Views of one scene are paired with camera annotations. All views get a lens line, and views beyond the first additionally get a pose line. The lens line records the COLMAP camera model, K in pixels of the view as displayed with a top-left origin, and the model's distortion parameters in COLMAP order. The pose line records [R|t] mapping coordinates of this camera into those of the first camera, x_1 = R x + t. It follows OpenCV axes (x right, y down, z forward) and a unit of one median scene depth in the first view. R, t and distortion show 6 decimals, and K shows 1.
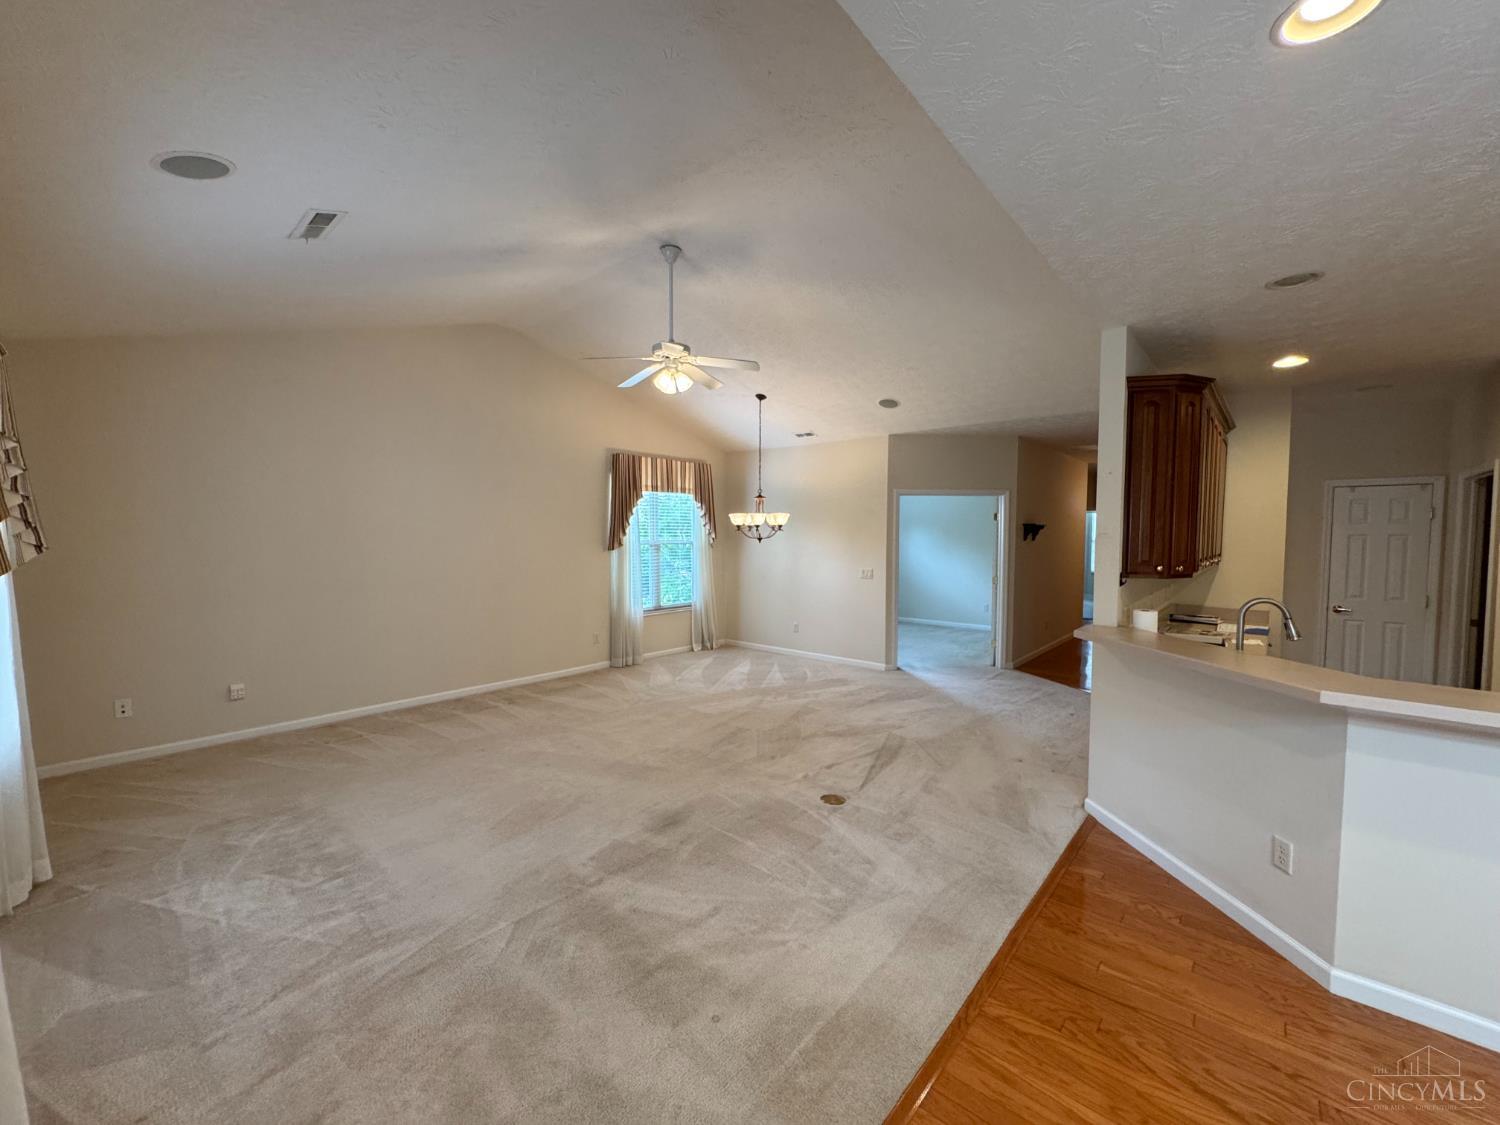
lens RADIAL K [[594.9, 0, 751.6], [0, 594.9, 568.0], [0, 0, 1]] dist [-0.003220, -0.000283]
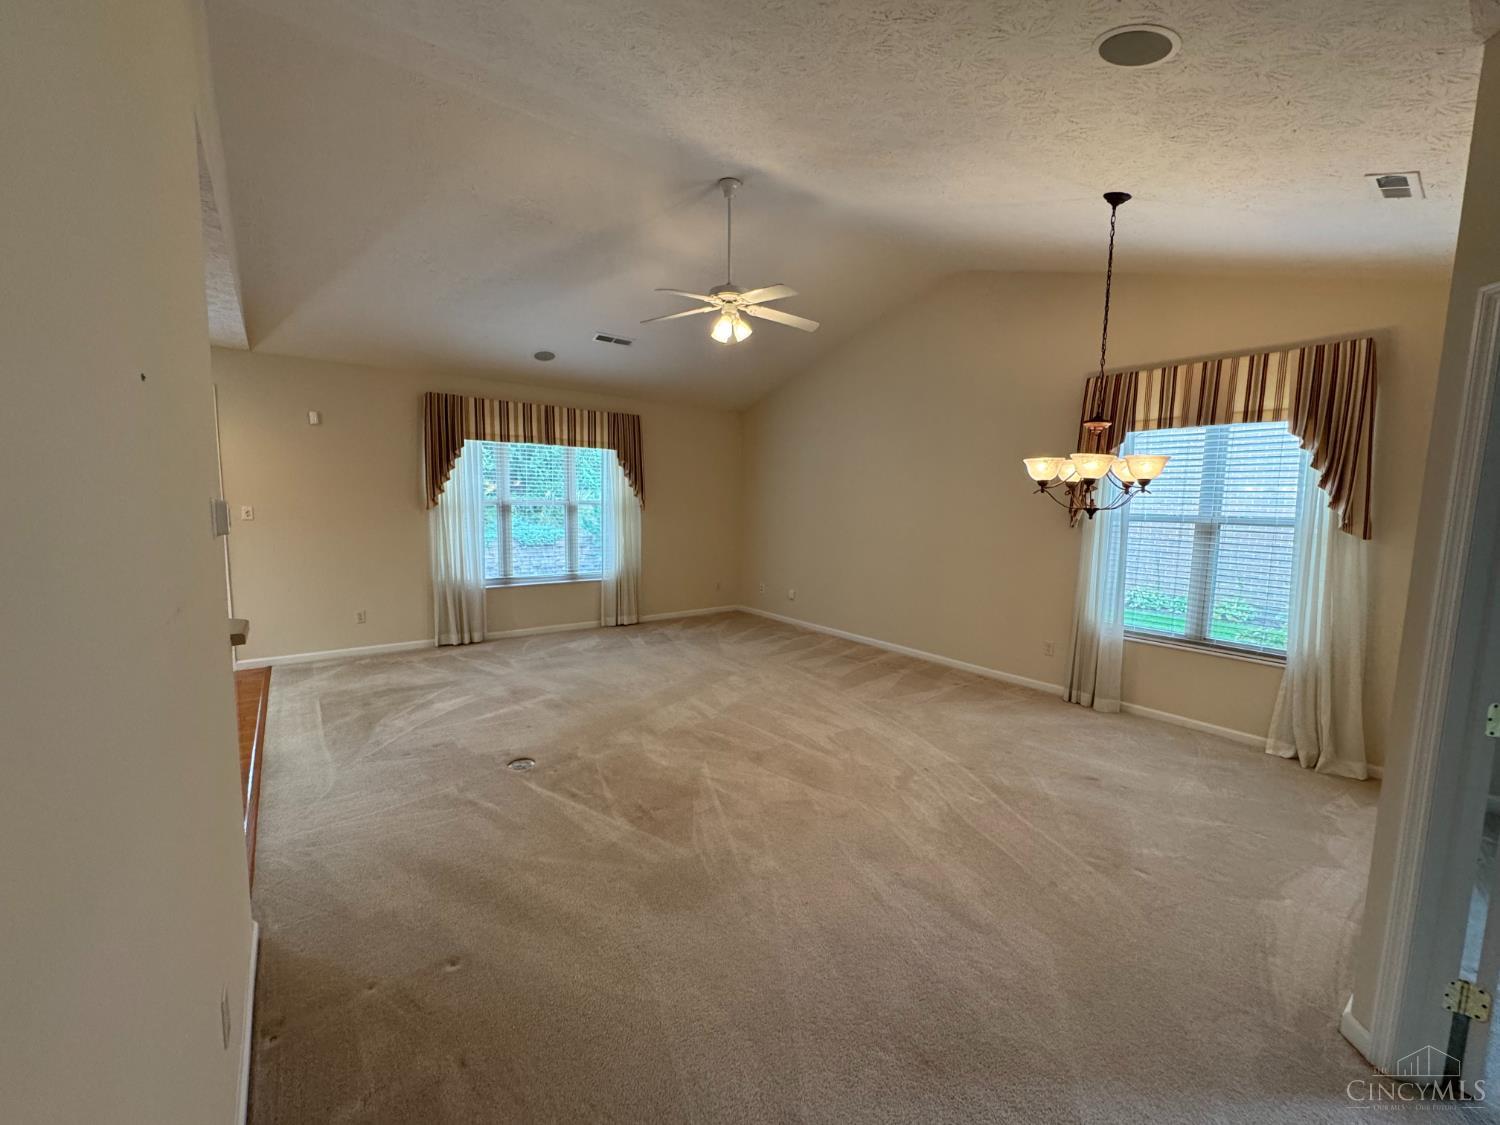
lens RADIAL K [[603.2, 0, 750.0], [0, 603.2, 562.5], [0, 0, 1]] dist [-0.000138, -0.000101]
pose [[-0.182143, 0.087077, -0.979409, 0.500436], [-0.080672, 0.991389, 0.103145, -0.030331], [0.979957, 0.097798, -0.173550, 0.755740]]
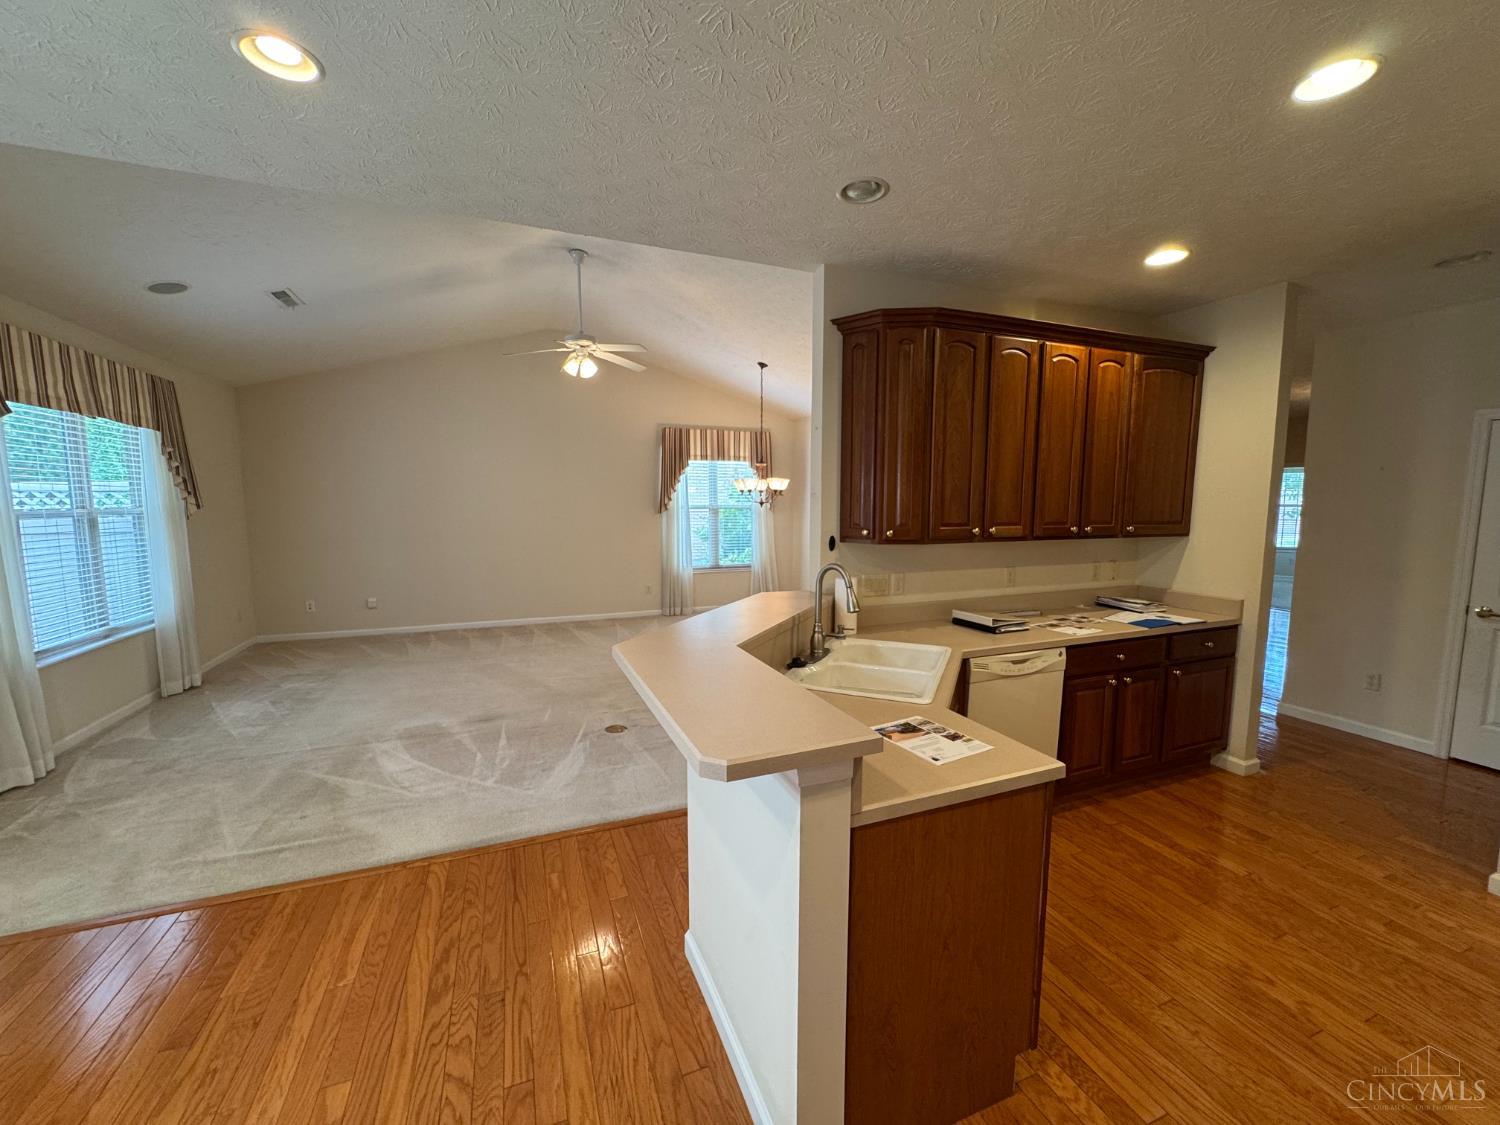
lens RADIAL K [[594.9, 0, 751.6], [0, 594.9, 568.0], [0, 0, 1]] dist [-0.003220, -0.000283]
pose [[0.891185, 0.048799, -0.451008, 0.437879], [-0.024578, 0.997931, 0.059410, 0.002436], [0.452974, -0.041861, 0.890540, 0.054973]]
